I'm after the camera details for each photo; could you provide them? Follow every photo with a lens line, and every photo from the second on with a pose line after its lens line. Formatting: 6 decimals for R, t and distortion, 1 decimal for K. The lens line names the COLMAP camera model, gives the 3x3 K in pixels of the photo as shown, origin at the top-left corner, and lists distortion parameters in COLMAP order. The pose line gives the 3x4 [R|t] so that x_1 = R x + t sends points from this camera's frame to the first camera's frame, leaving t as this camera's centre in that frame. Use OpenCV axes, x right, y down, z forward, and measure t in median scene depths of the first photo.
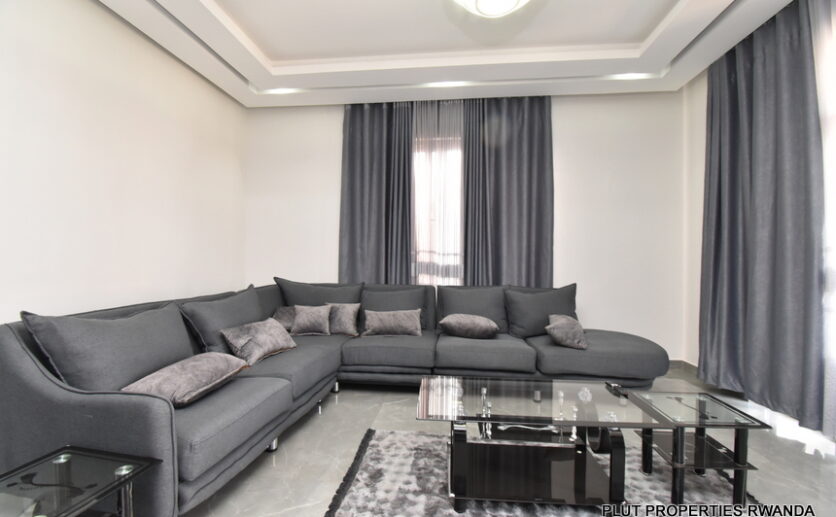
lens RADIAL K [[369.5, 0, 417.4], [0, 369.5, 255.7], [0, 0, 1]] dist [0.000688, -0.000352]
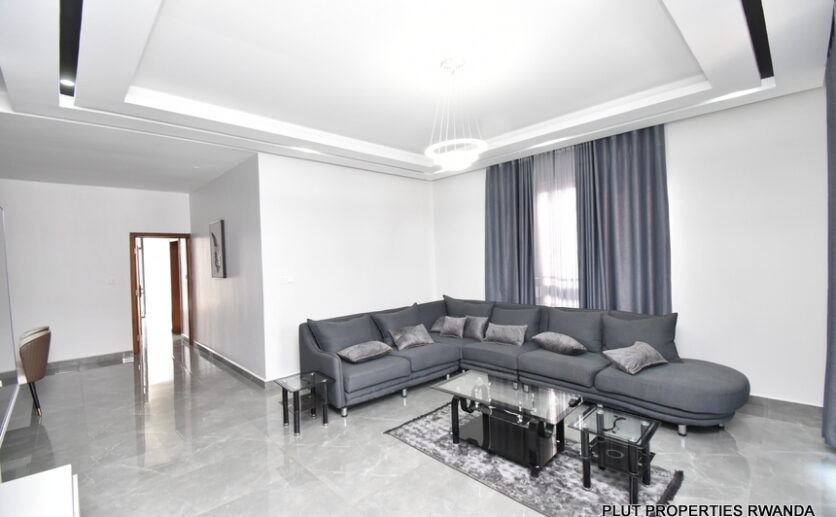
lens RADIAL K [[360.4, 0, 413.9], [0, 360.4, 258.9], [0, 0, 1]] dist [-0.015233, -0.000106]
pose [[0.765167, -0.031132, -0.643079, 0.527122], [0.042829, 0.999079, 0.002595, -0.110482], [0.642406, -0.029528, 0.765796, -0.218630]]
